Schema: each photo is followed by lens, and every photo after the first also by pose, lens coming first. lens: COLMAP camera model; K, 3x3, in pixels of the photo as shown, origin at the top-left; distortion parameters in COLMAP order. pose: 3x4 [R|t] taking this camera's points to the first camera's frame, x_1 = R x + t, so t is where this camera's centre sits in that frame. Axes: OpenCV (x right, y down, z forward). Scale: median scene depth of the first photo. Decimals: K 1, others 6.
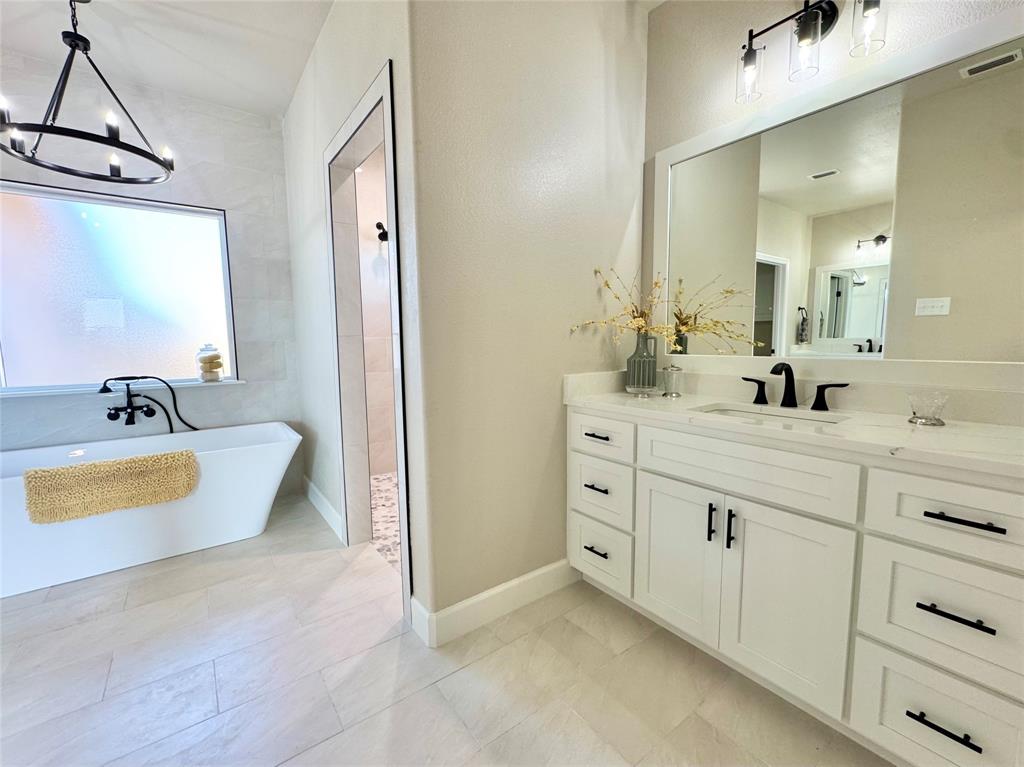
lens RADIAL K [[433.8, 0, 512.0], [0, 433.8, 383.5], [0, 0, 1]] dist [-0.001107, -0.000214]
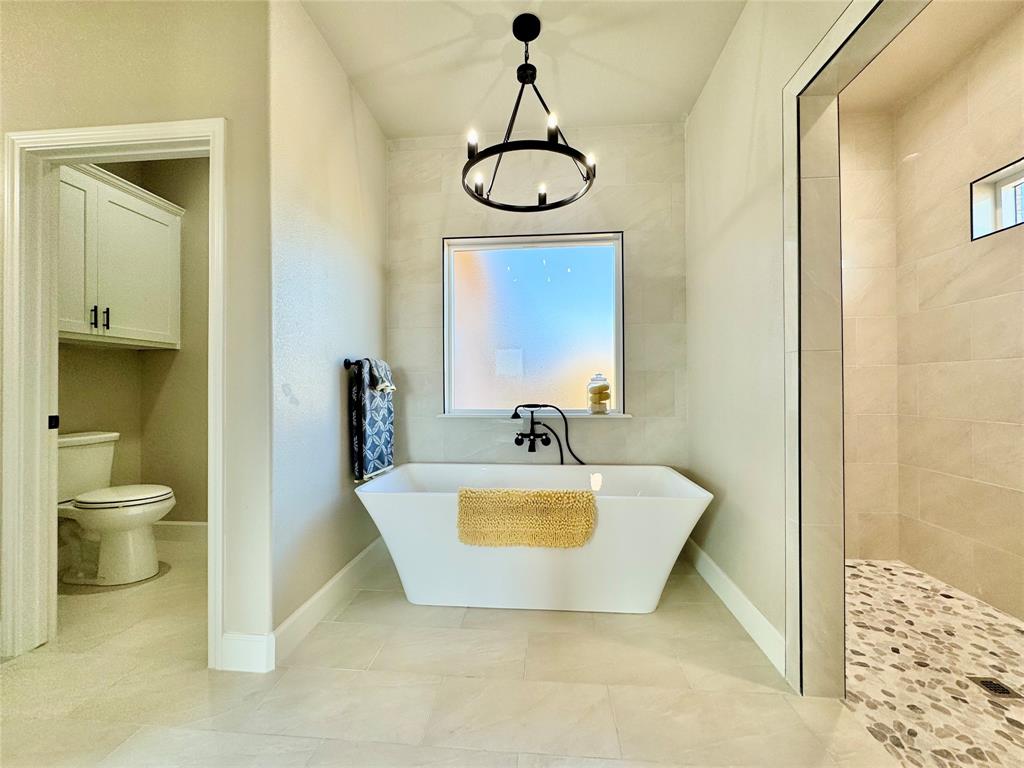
lens RADIAL K [[410.2, 0, 512.0], [0, 410.2, 384.0], [0, 0, 1]] dist [-0.004421, -0.000087]
pose [[0.747639, 0.003008, -0.664098, -0.278050], [-0.072408, 0.994397, -0.077013, 0.014931], [0.660146, 0.105664, 0.743668, 0.239591]]
